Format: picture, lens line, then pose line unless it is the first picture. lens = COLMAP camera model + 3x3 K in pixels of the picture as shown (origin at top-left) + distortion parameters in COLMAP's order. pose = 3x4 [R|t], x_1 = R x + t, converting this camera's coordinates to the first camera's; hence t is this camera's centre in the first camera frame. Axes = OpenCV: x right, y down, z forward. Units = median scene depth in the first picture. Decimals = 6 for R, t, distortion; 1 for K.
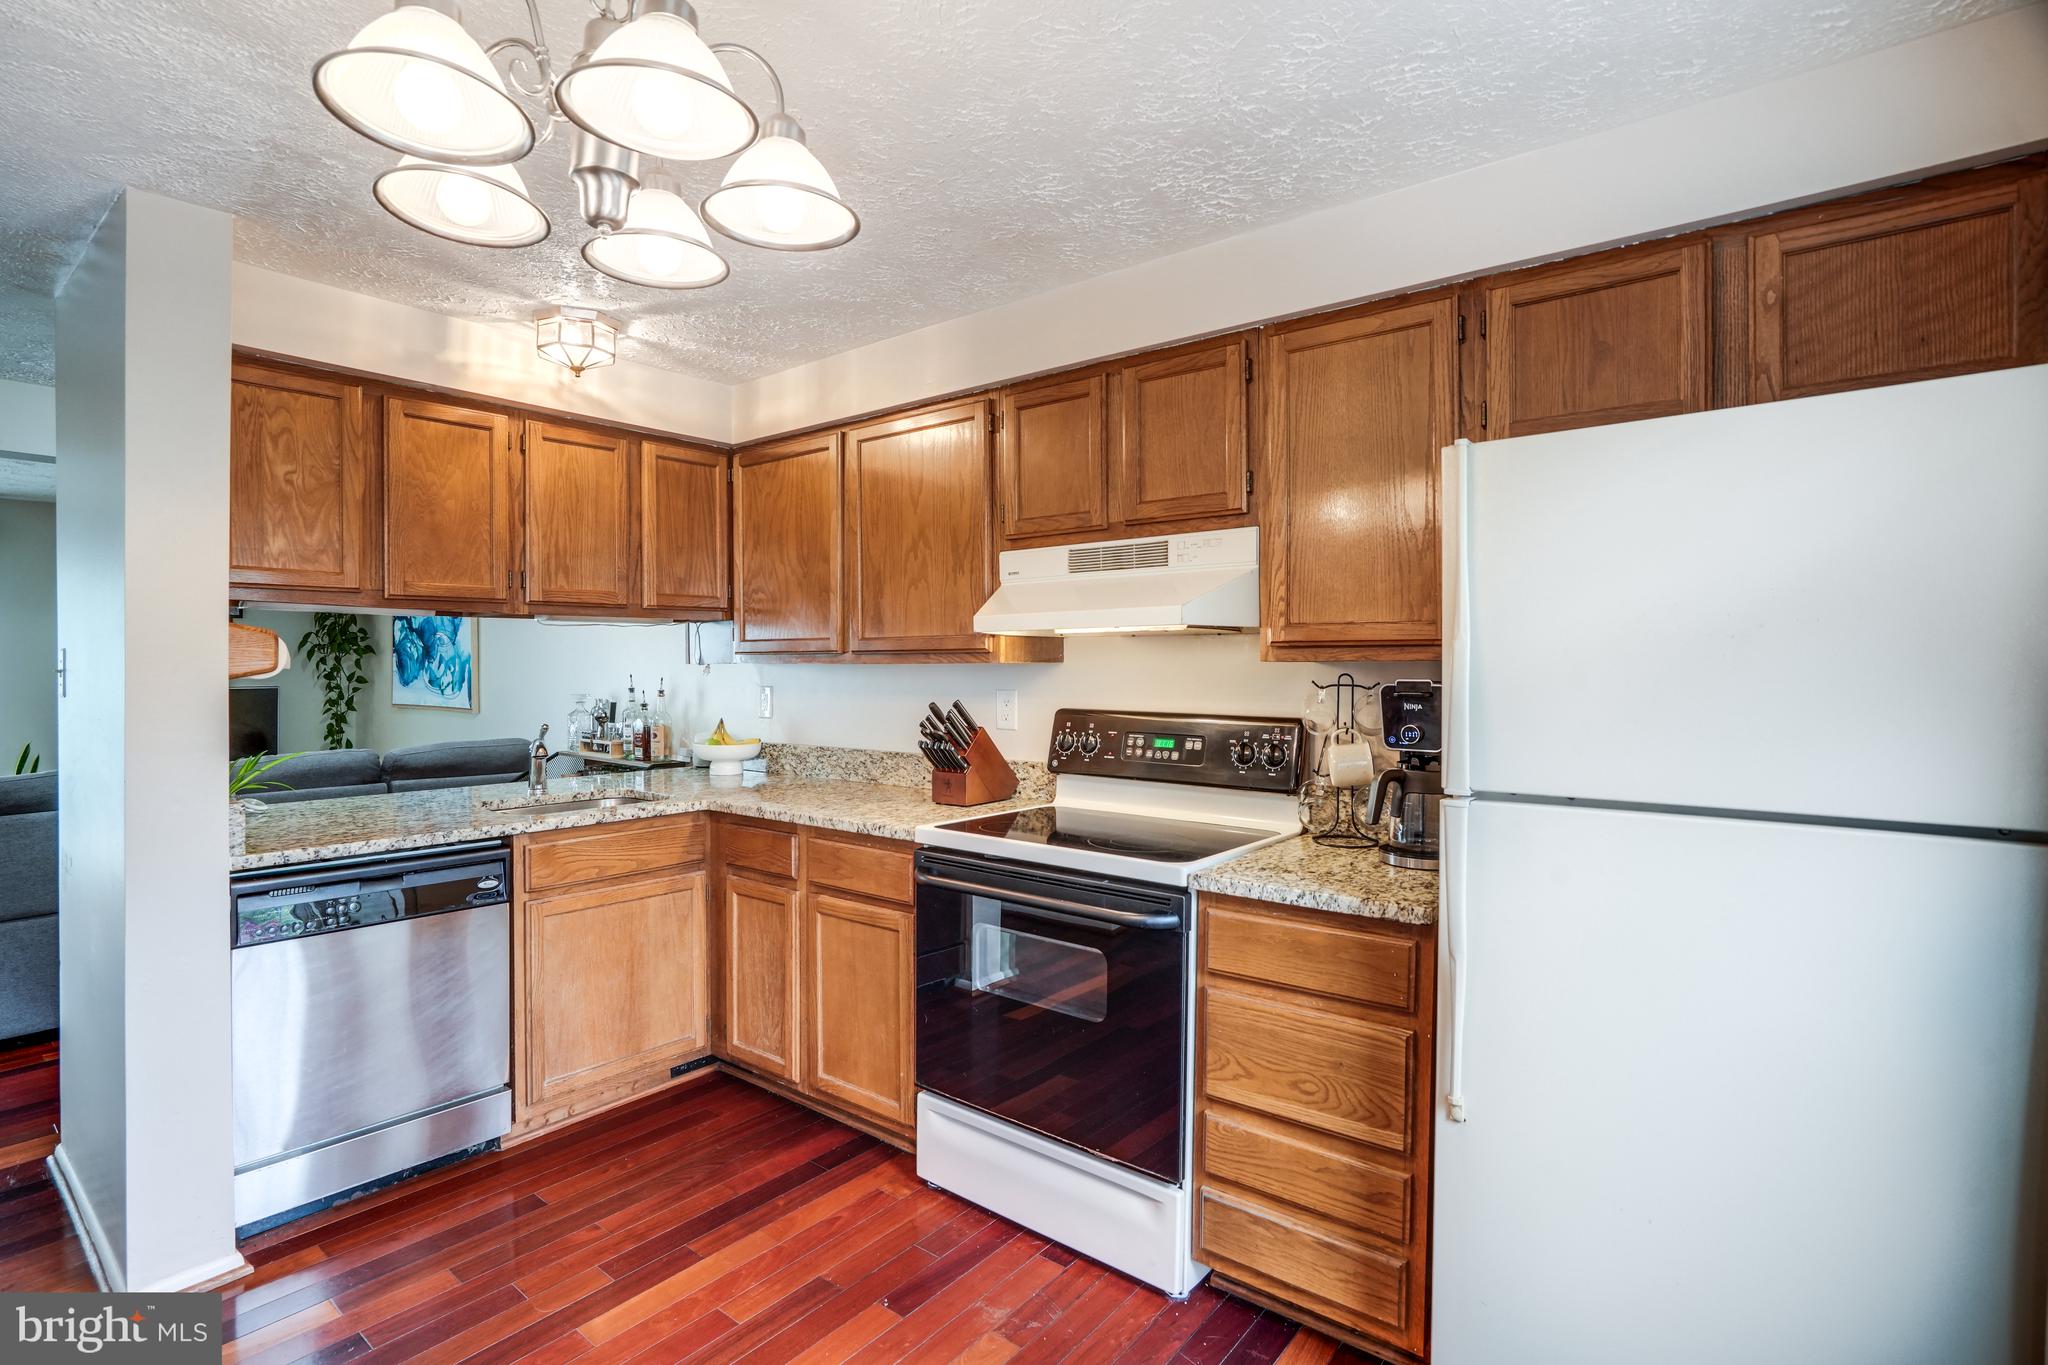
lens RADIAL K [[987.7, 0, 992.1], [0, 987.7, 662.9], [0, 0, 1]] dist [-0.052660, 0.018800]
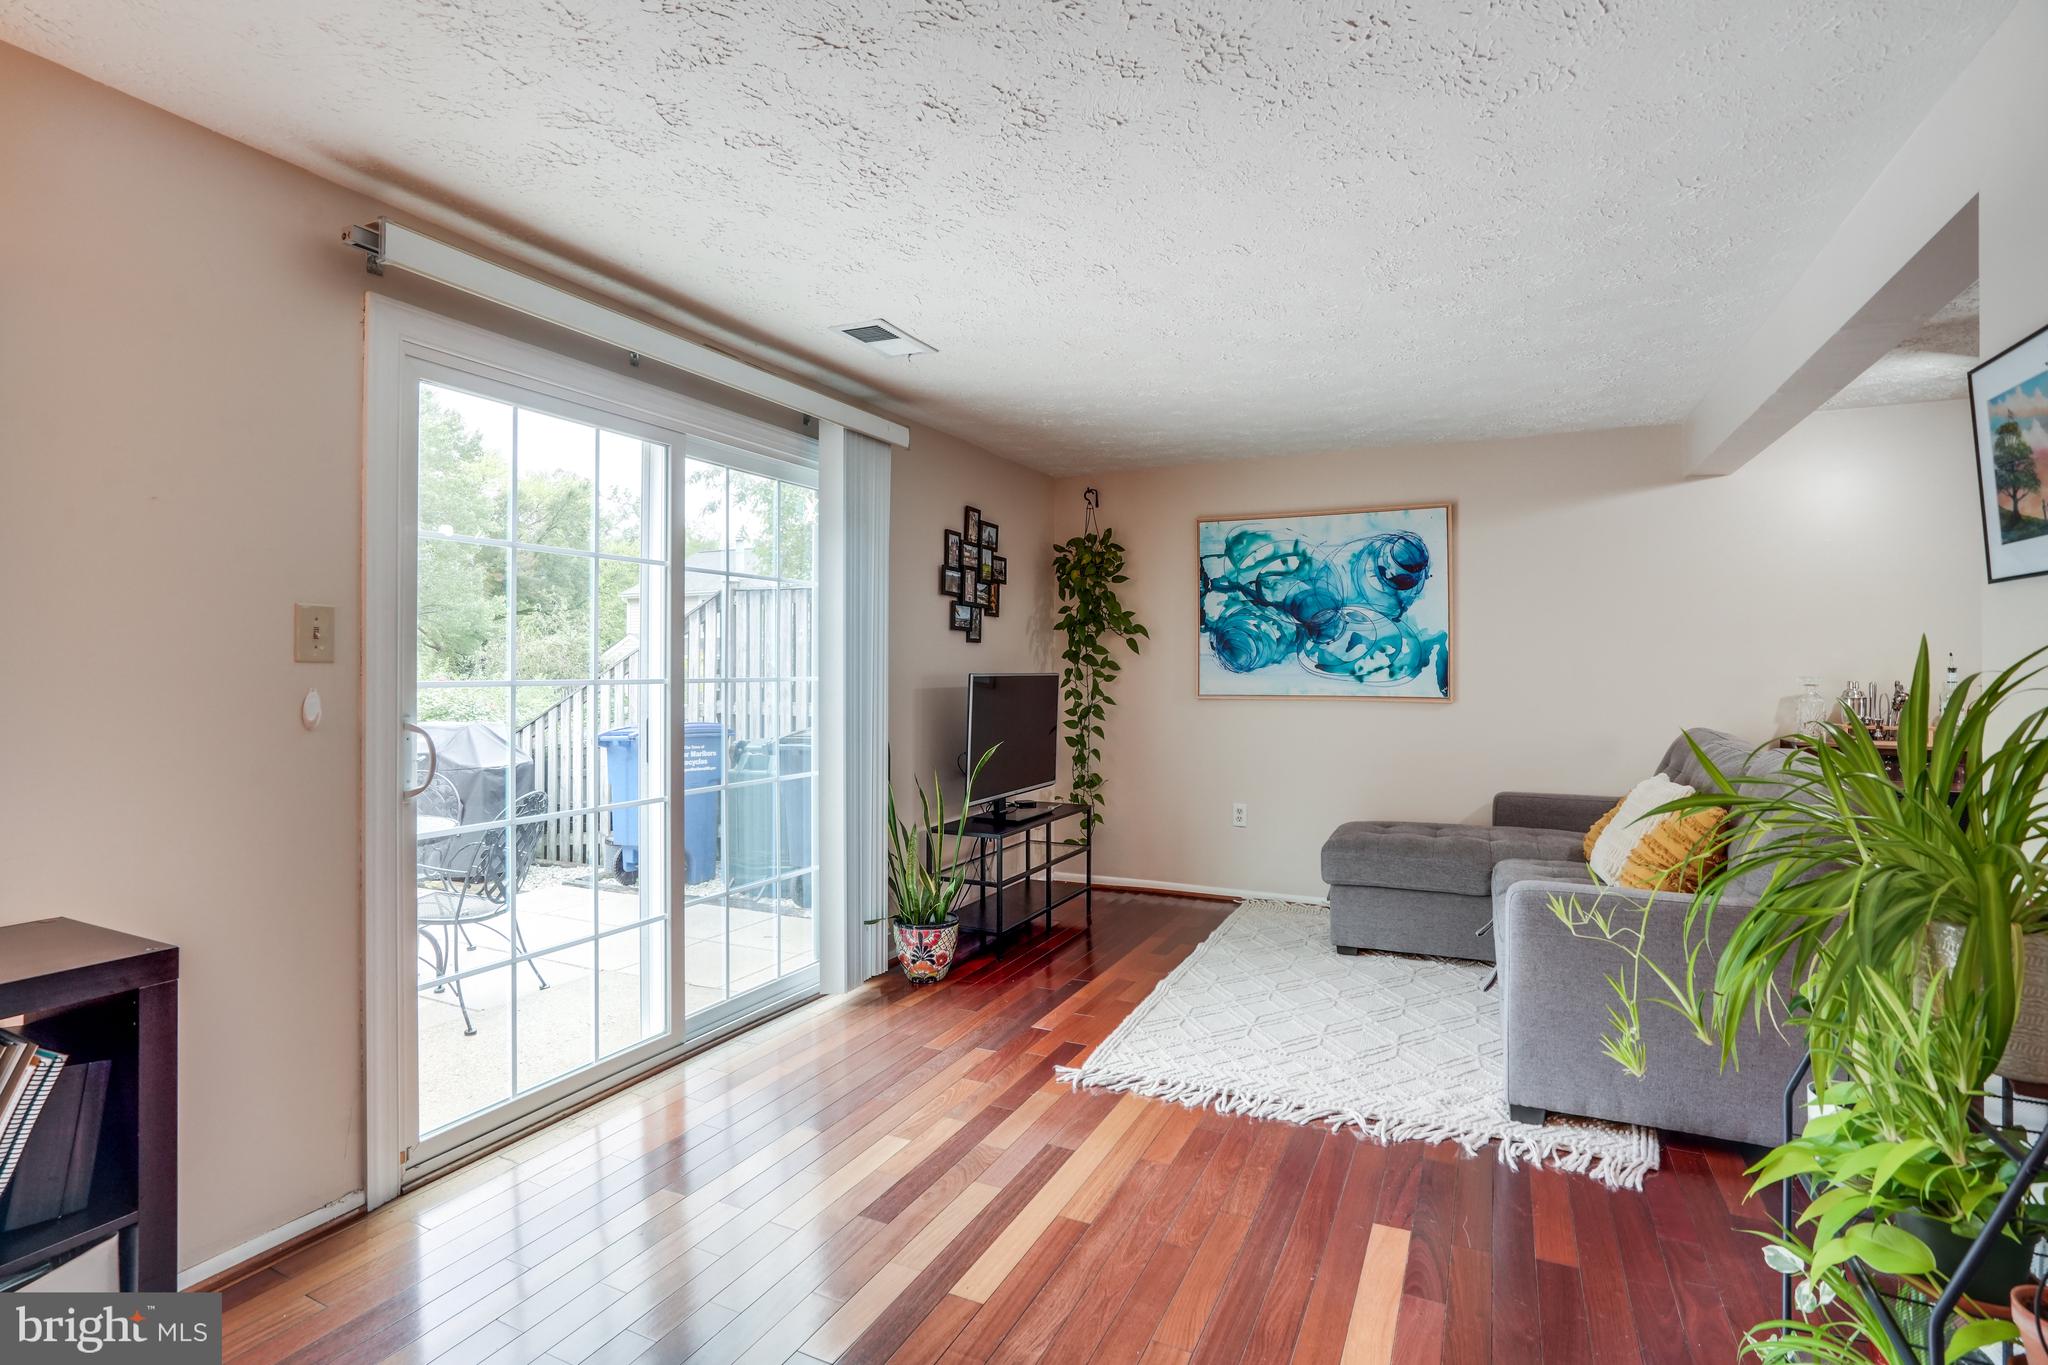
lens RADIAL K [[996.9, 0, 1012.1], [0, 996.9, 659.9], [0, 0, 1]] dist [-0.046998, 0.020734]
pose [[0.975191, 0.006506, 0.221271, -2.181757], [-0.005686, 0.999974, -0.004341, 0.039469], [-0.221293, 0.002975, 0.975203, 0.459415]]
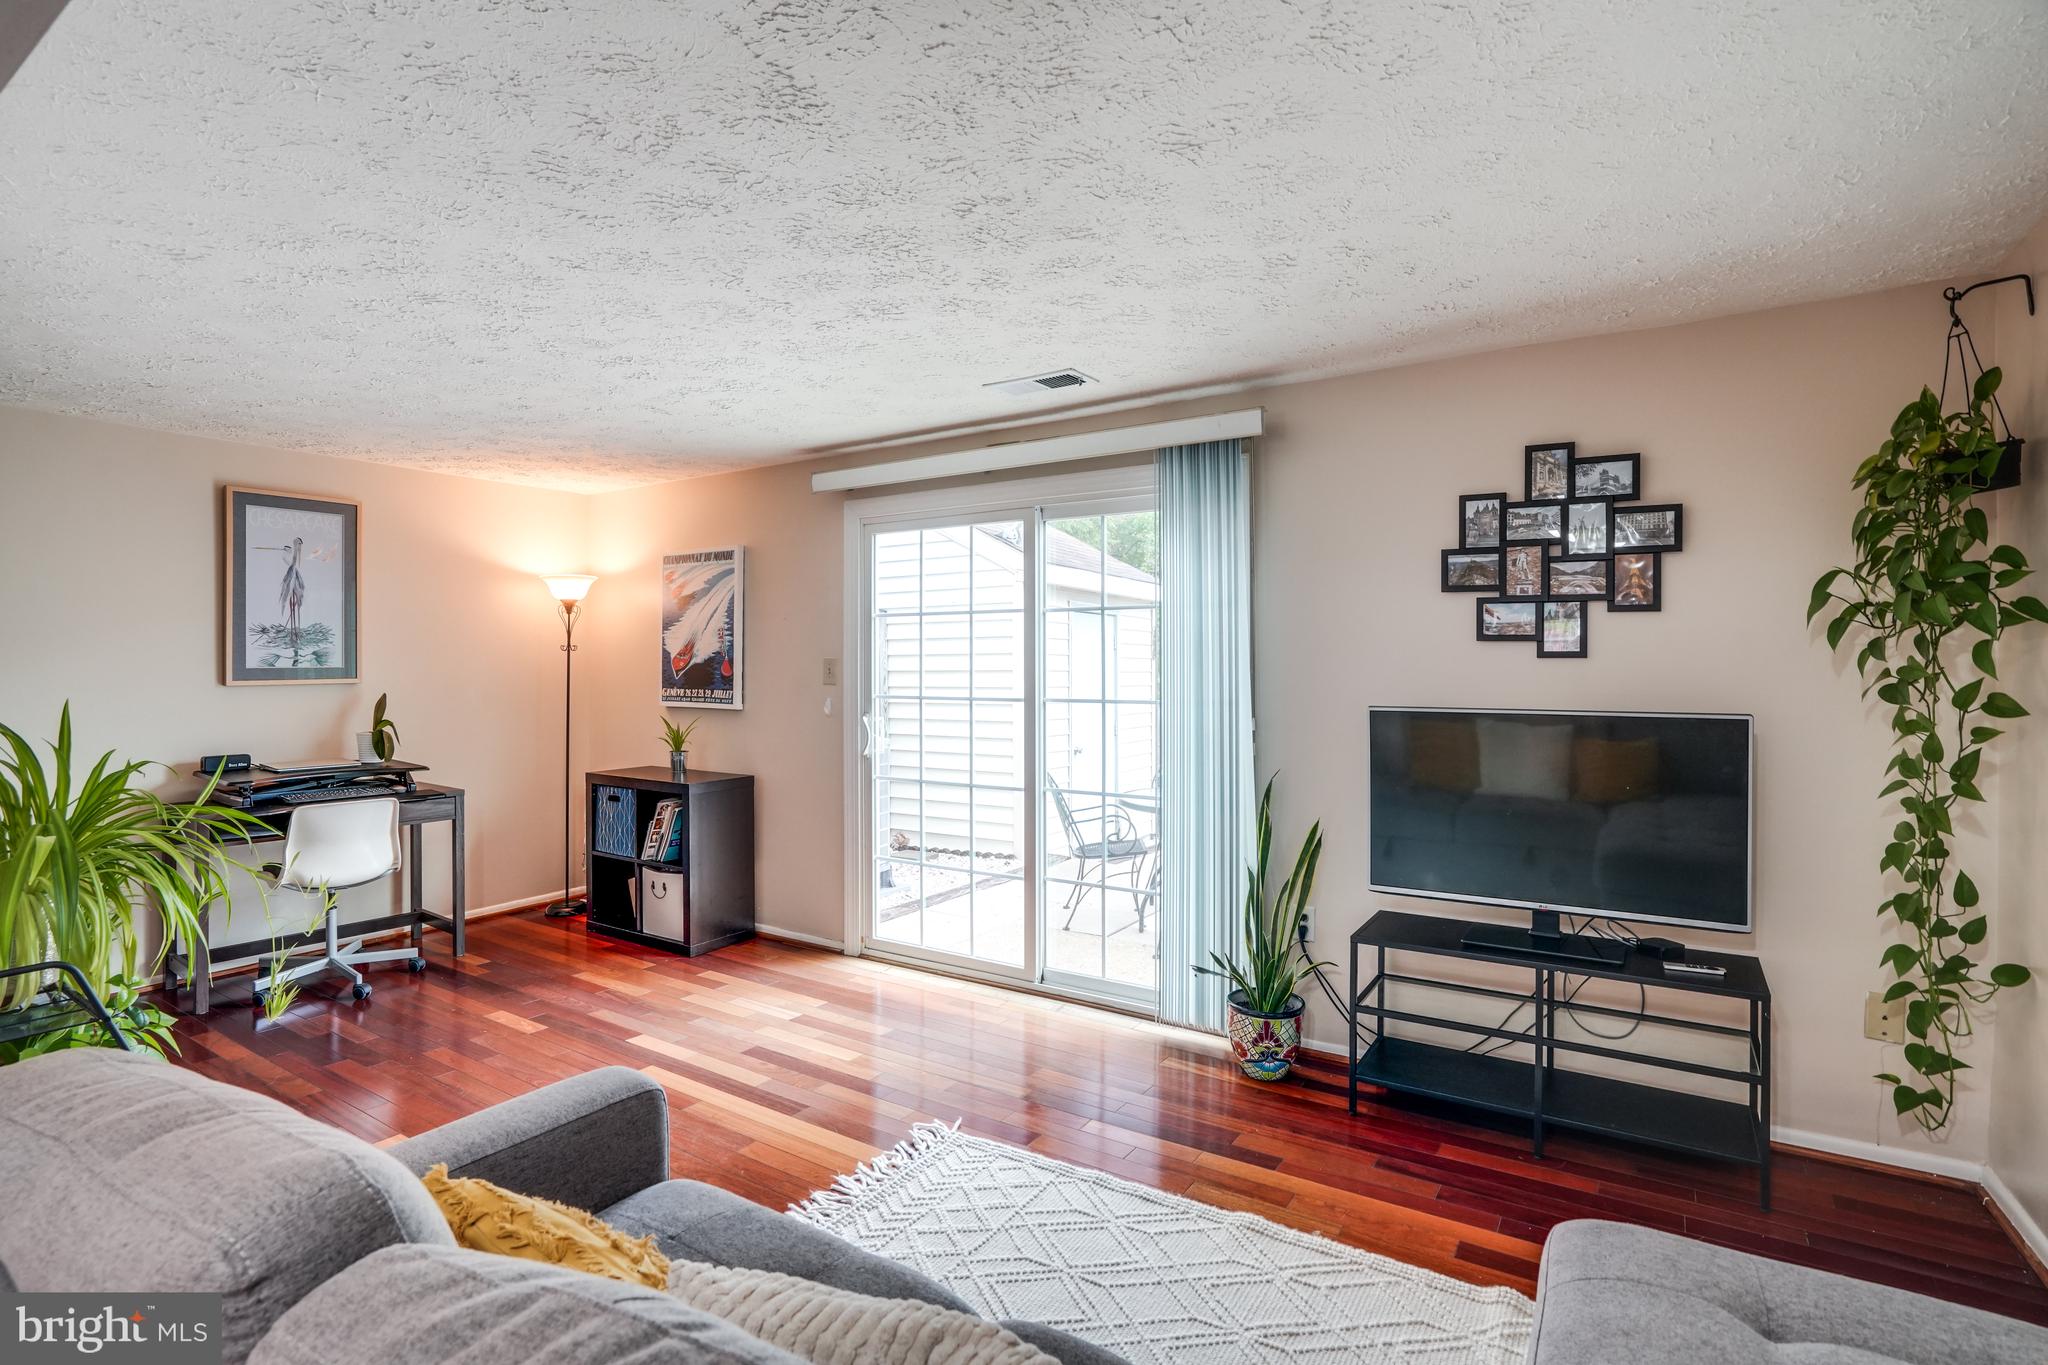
lens RADIAL K [[987.7, 0, 992.1], [0, 987.7, 662.9], [0, 0, 1]] dist [-0.052660, 0.018800]
pose [[0.093013, -0.000739, -0.995665, -0.845672], [0.002156, 0.999998, -0.000540, 0.005838], [0.995663, -0.002096, 0.093014, 1.467732]]
